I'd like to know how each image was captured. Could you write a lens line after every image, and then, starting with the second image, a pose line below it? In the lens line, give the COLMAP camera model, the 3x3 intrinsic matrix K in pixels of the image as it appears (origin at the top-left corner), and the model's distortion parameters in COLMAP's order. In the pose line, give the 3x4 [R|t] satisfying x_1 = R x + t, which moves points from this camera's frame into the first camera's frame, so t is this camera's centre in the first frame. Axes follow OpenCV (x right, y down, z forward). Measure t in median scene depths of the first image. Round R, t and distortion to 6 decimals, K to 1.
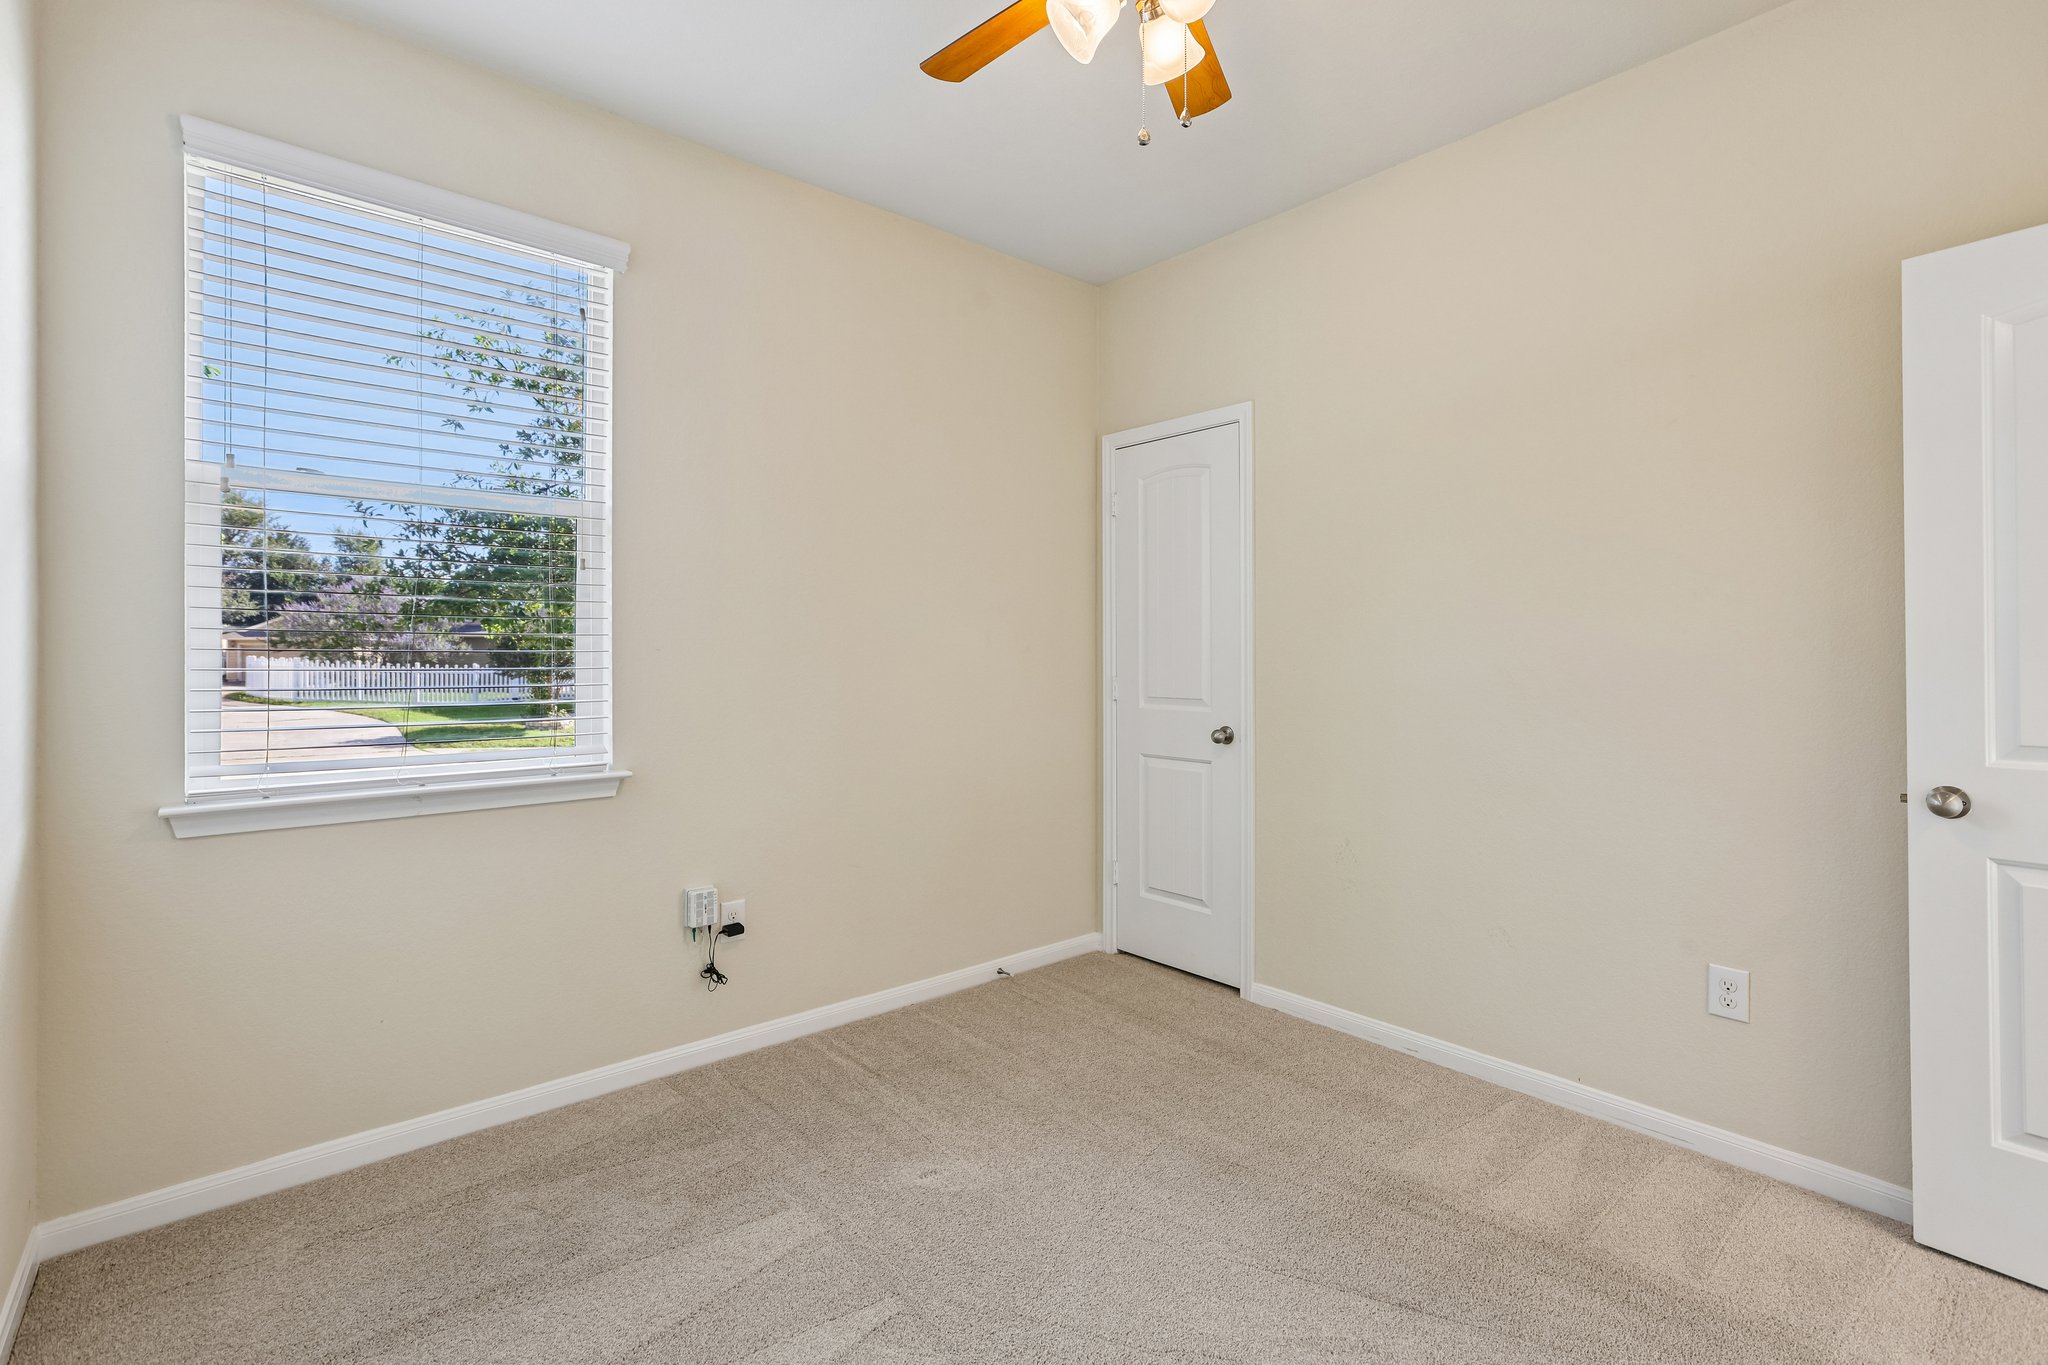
lens RADIAL K [[915.1, 0, 1001.4], [0, 915.1, 650.7], [0, 0, 1]] dist [-0.030892, 0.013961]
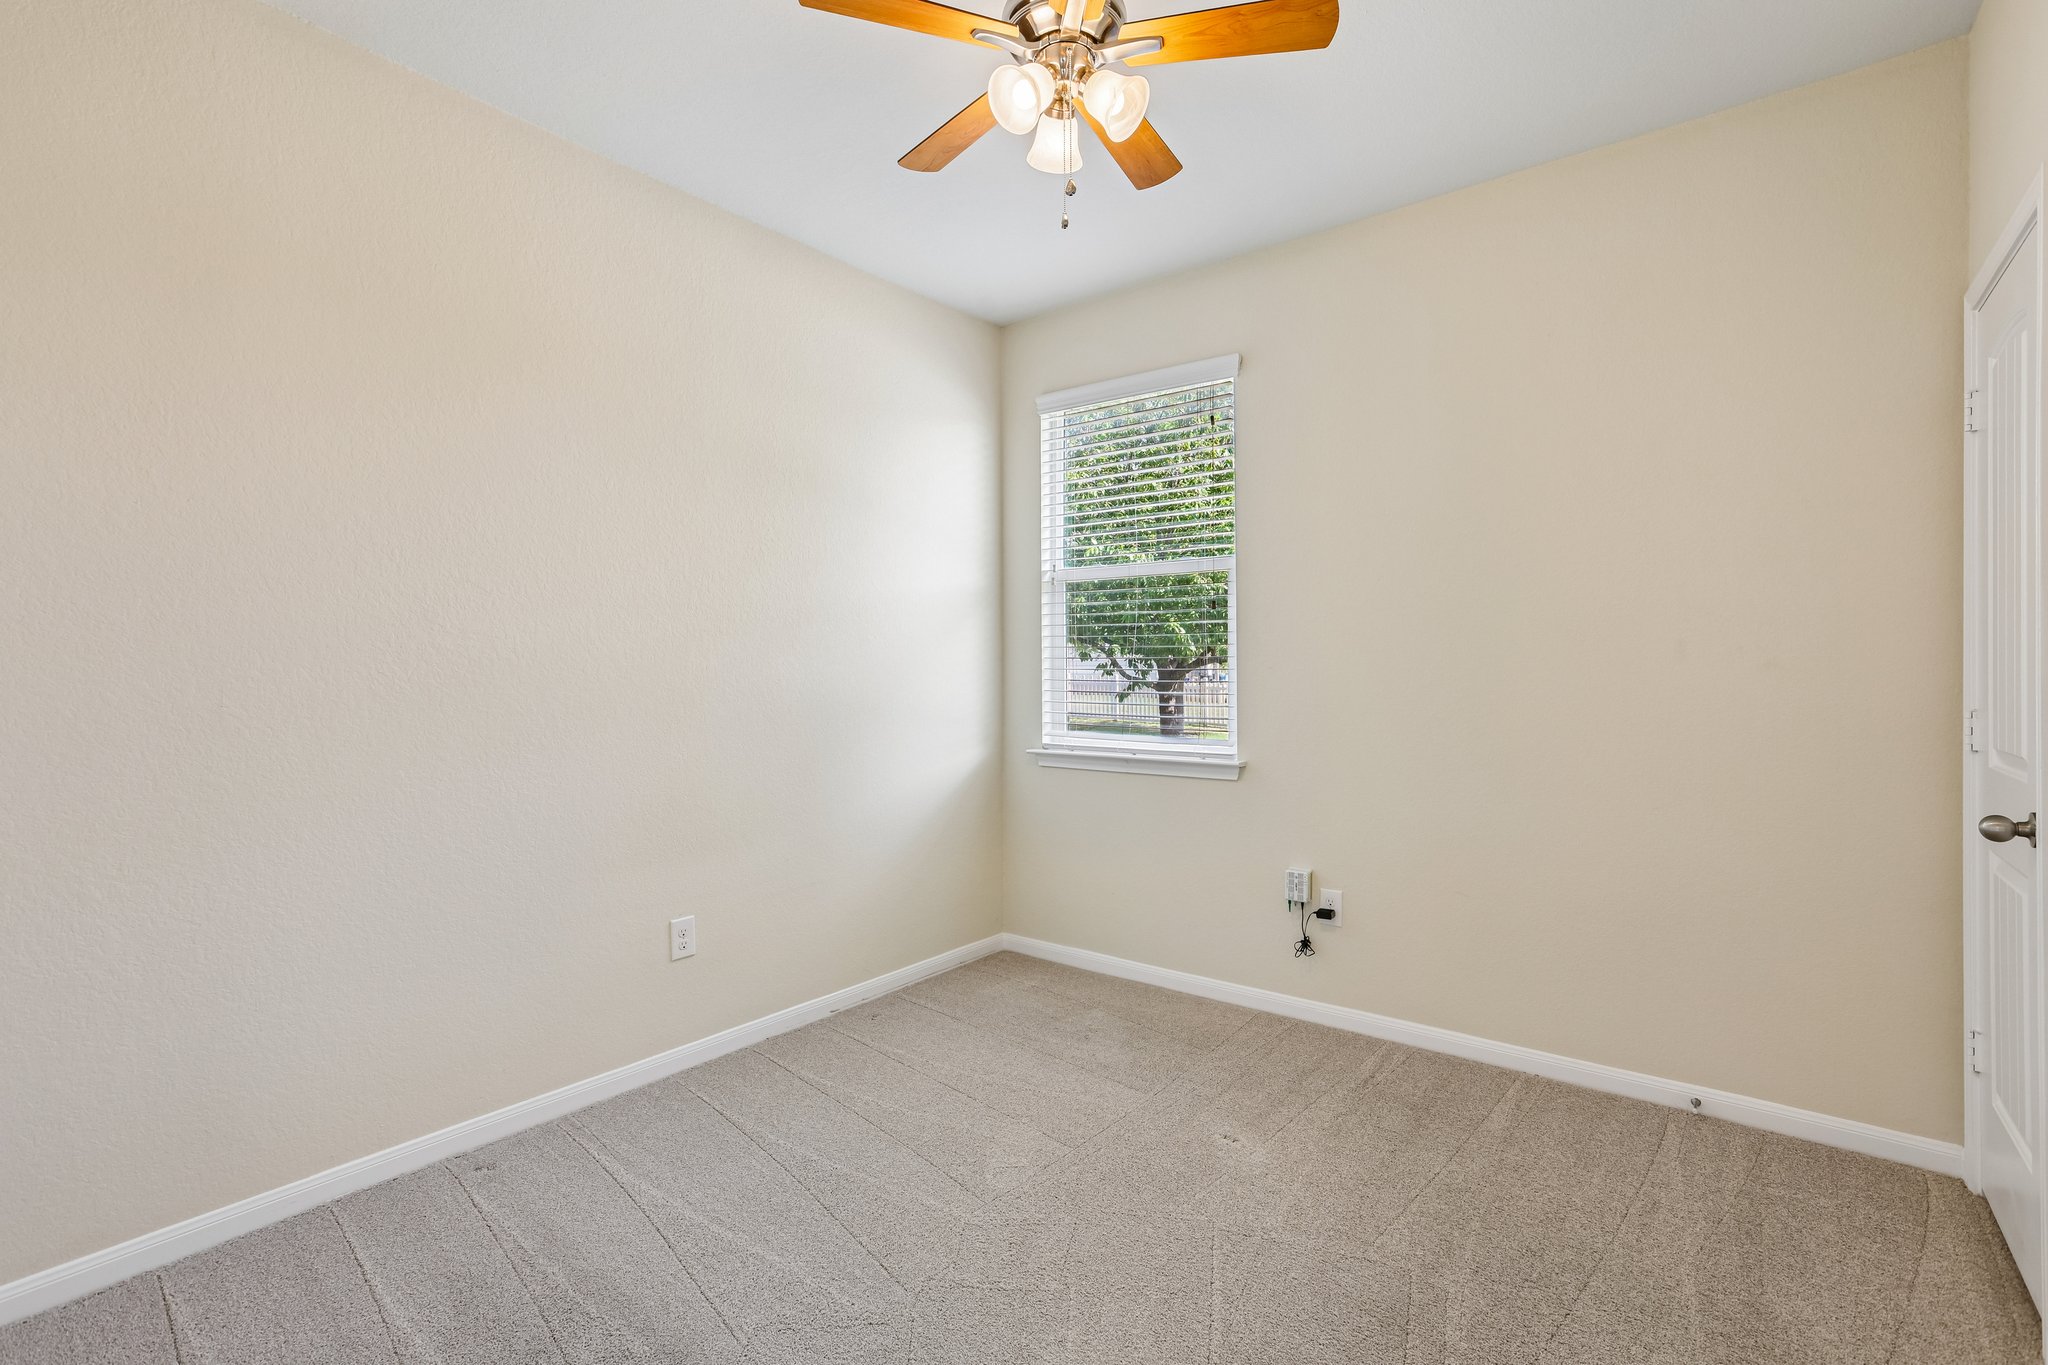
lens RADIAL K [[915.1, 0, 1020.6], [0, 915.1, 662.5], [0, 0, 1]] dist [-0.030892, 0.013961]
pose [[0.204873, 0.000668, -0.978788, 0.793257], [0.014900, 0.999882, 0.003801, -0.018232], [0.978675, -0.015363, 0.204839, 0.430126]]
